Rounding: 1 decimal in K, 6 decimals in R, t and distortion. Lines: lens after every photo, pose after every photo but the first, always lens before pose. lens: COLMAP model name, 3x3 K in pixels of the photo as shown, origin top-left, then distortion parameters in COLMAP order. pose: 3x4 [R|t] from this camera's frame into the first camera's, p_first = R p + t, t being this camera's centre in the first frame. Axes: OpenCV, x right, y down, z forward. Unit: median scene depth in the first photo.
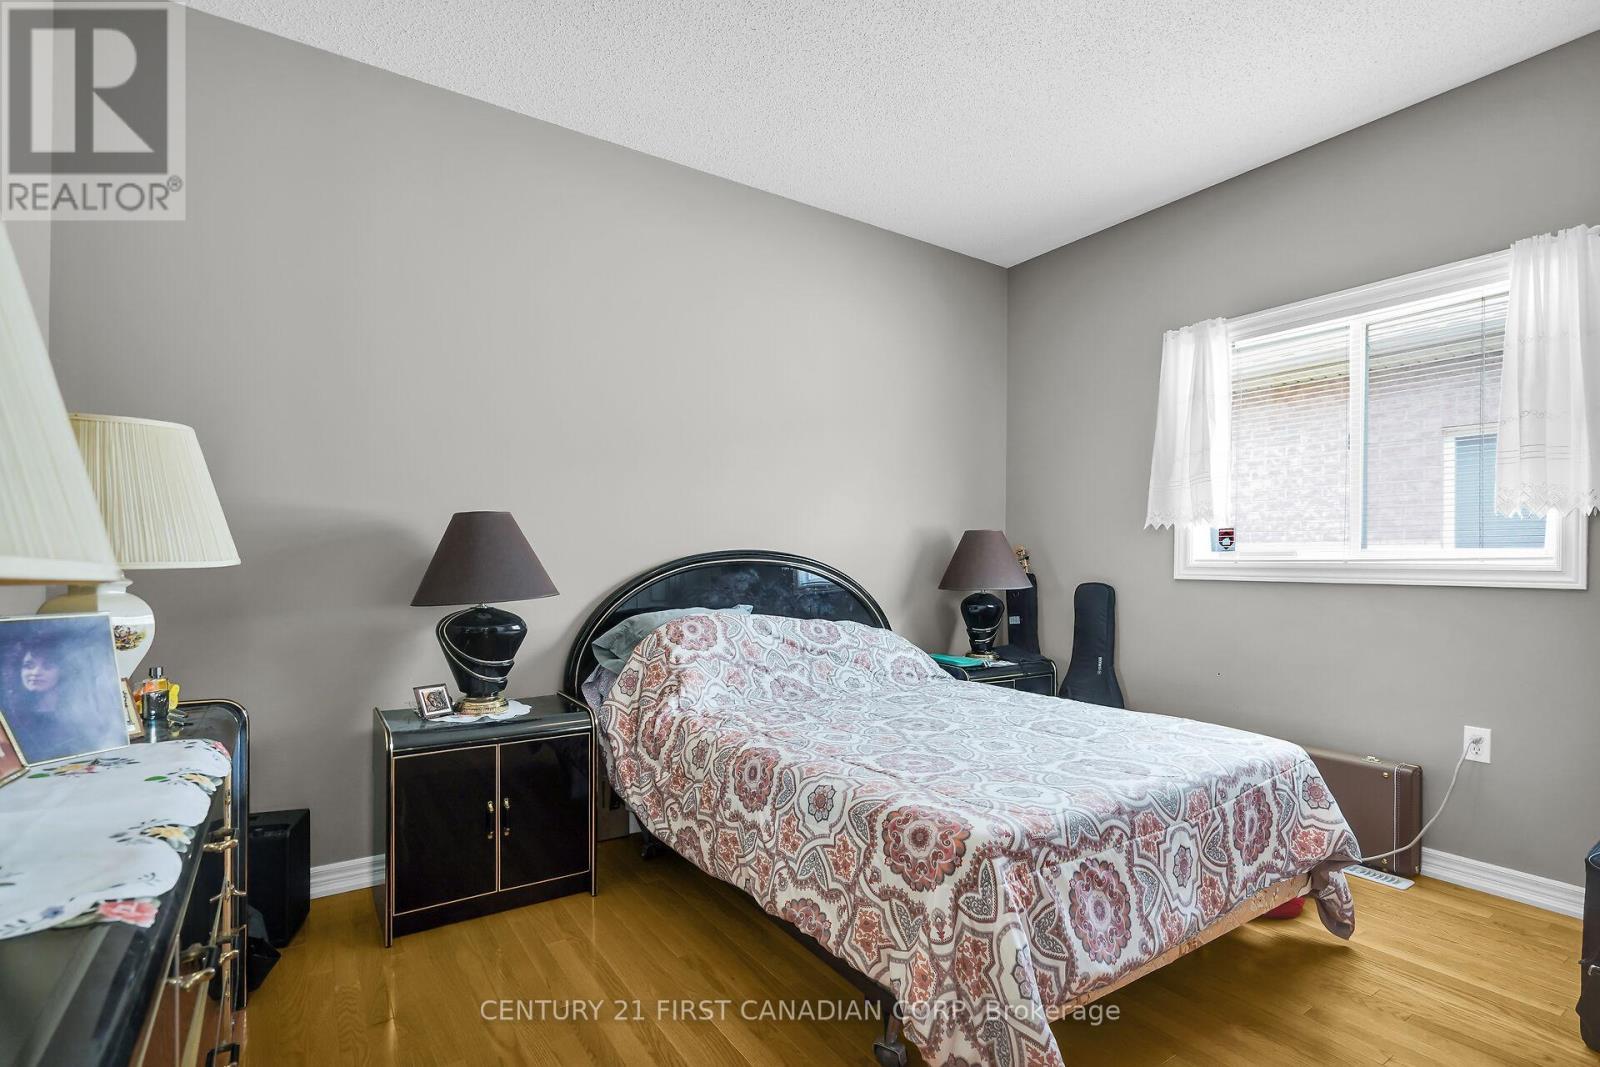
lens RADIAL K [[740.9, 0, 797.9], [0, 740.9, 536.9], [0, 0, 1]] dist [-0.001329, 0.000135]
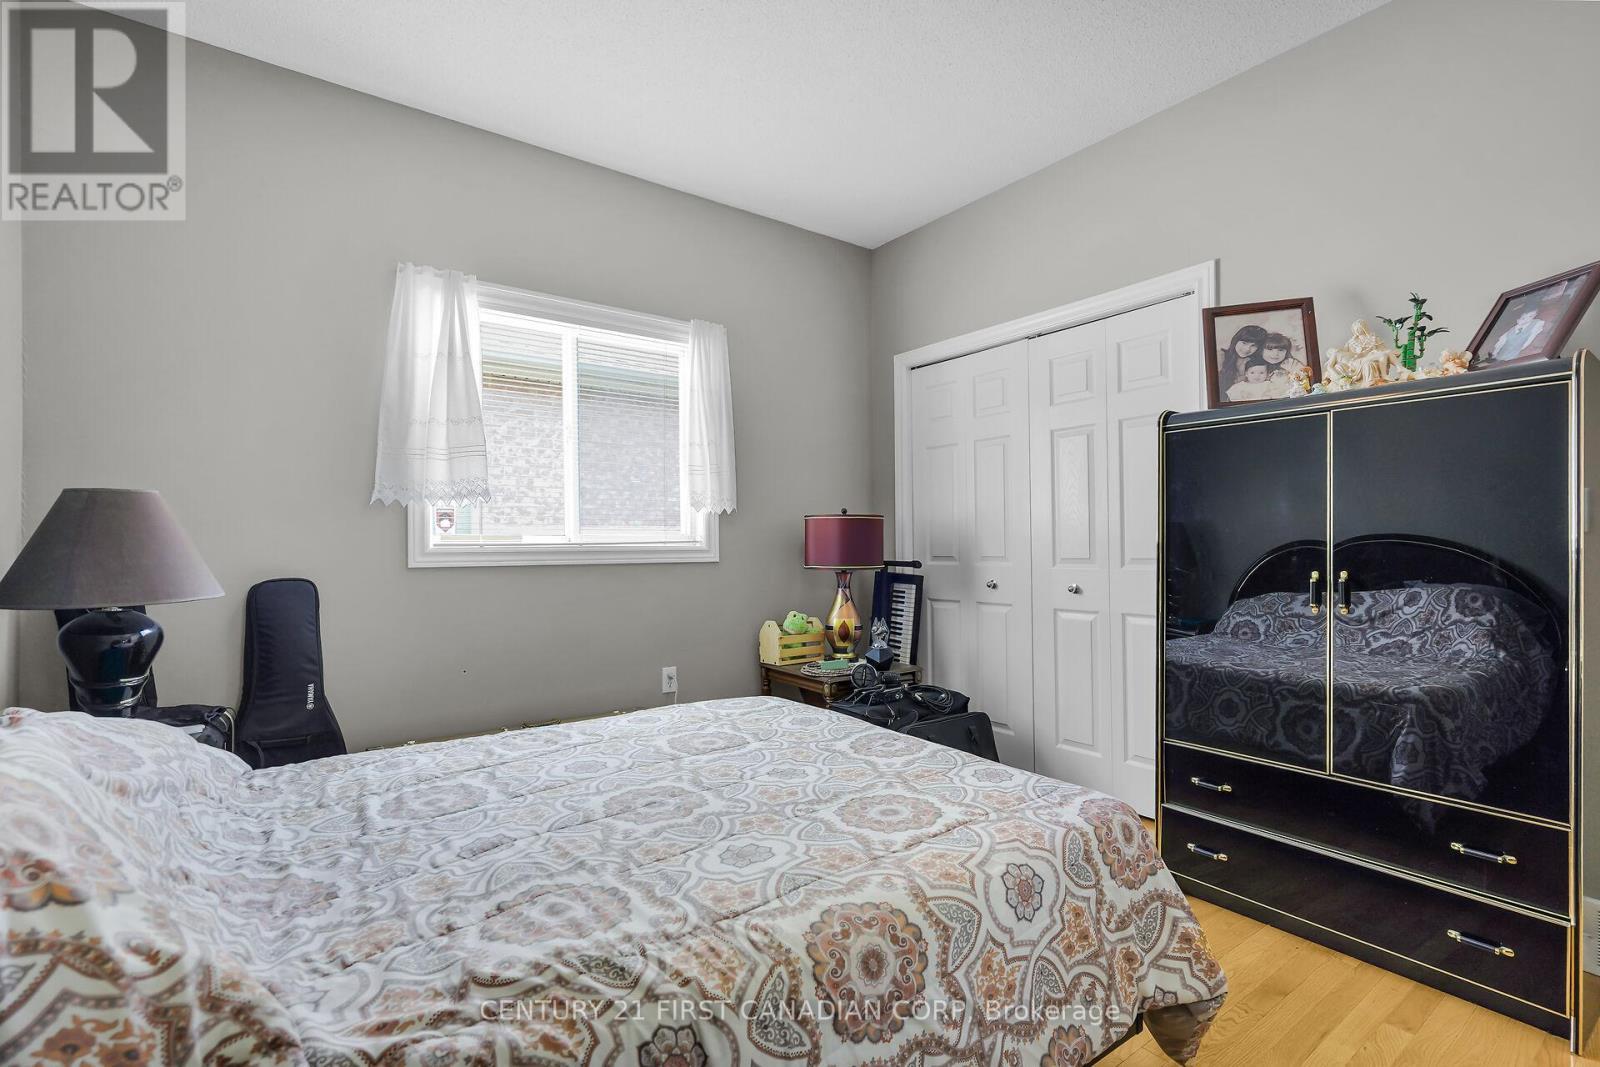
lens RADIAL K [[740.9, 0, 797.9], [0, 740.9, 536.9], [0, 0, 1]] dist [-0.001329, 0.000135]
pose [[-0.031286, 0.004305, 0.999501, -0.542277], [-0.024619, 0.999684, -0.005077, 0.028149], [-0.999207, -0.024765, -0.031170, 1.024645]]
